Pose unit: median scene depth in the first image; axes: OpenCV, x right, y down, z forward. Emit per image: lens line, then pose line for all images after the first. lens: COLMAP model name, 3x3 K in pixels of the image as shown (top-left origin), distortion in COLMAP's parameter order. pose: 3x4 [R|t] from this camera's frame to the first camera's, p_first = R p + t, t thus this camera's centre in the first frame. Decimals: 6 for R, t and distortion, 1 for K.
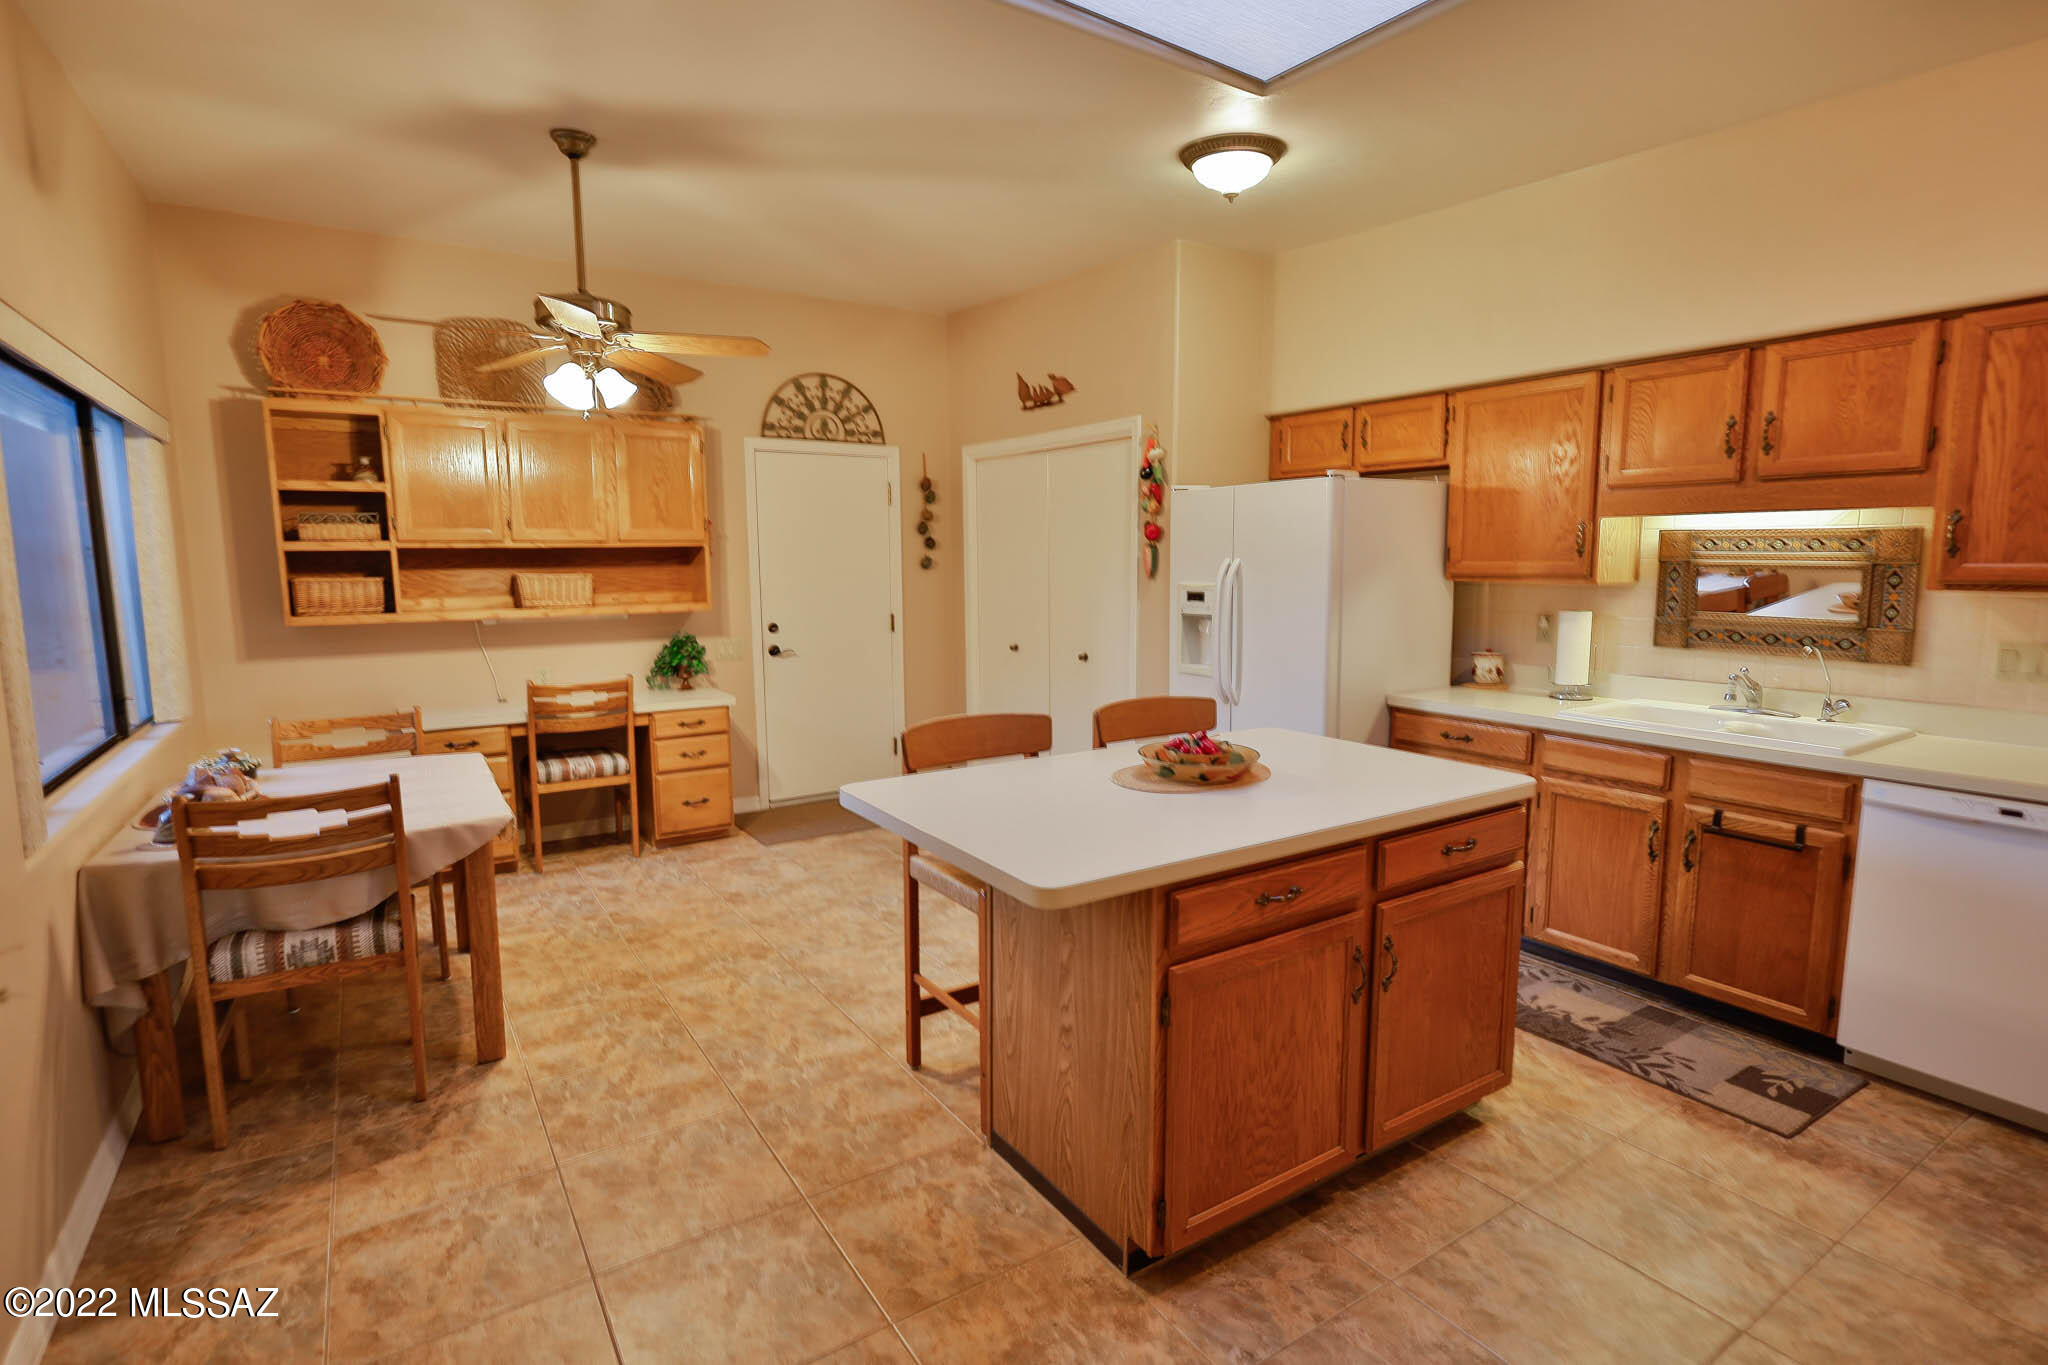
lens RADIAL K [[1014.5, 0, 1022.6], [0, 1014.5, 682.8], [0, 0, 1]] dist [0.001155, 0.000664]
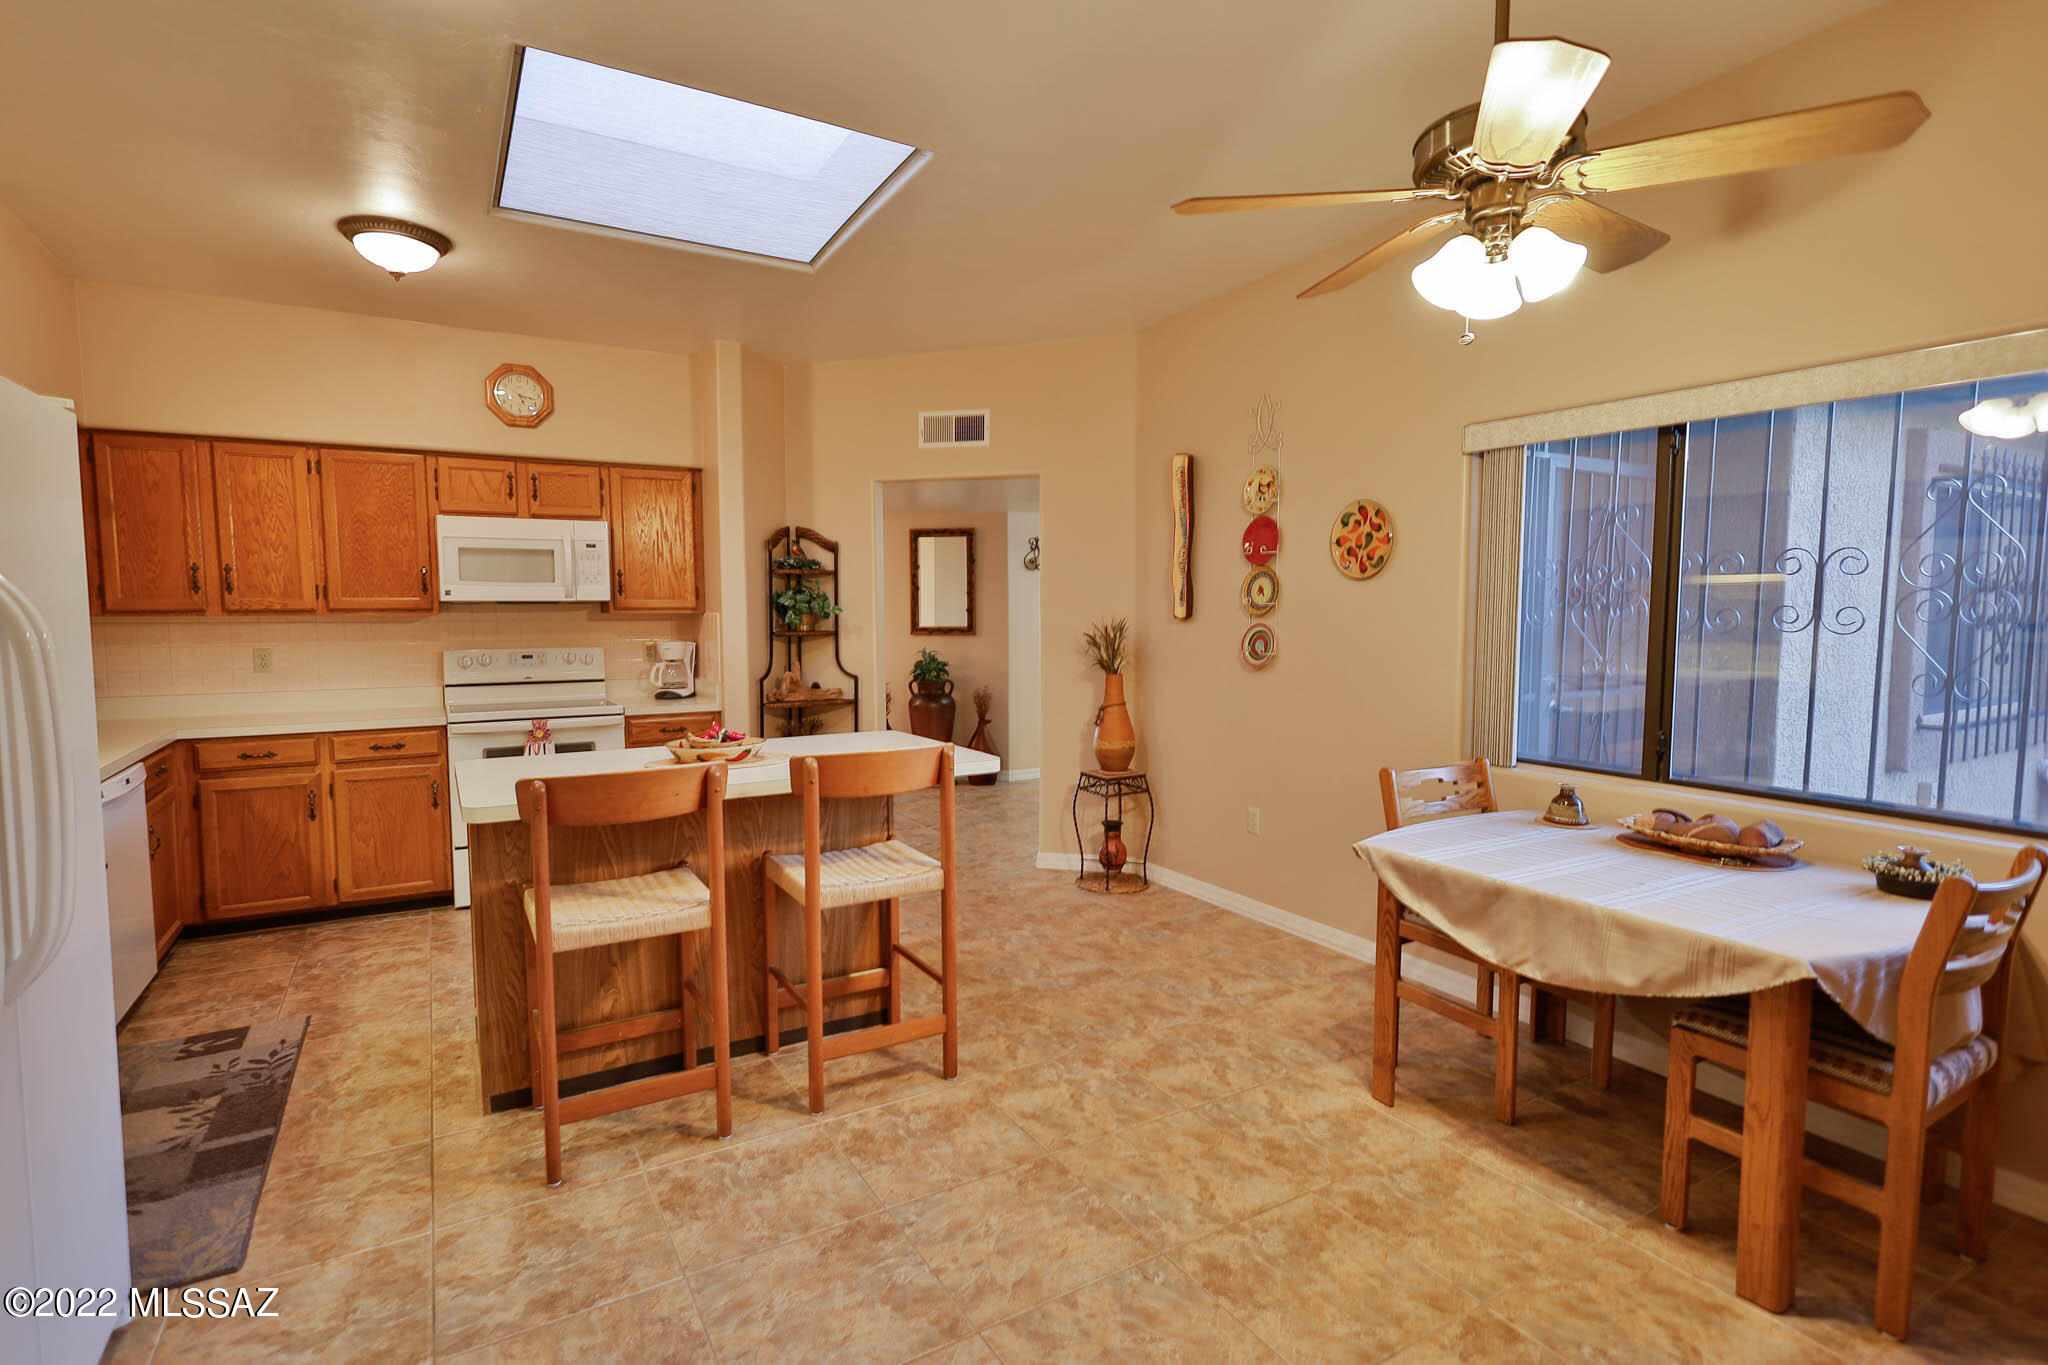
lens RADIAL K [[1014.5, 0, 1022.3], [0, 1014.5, 681.7], [0, 0, 1]] dist [0.001155, 0.000664]
pose [[-0.999090, 0.002547, 0.042573, -0.204018], [0.011098, 0.979354, 0.201848, -0.200954], [-0.041180, 0.202137, -0.978491, 1.744214]]
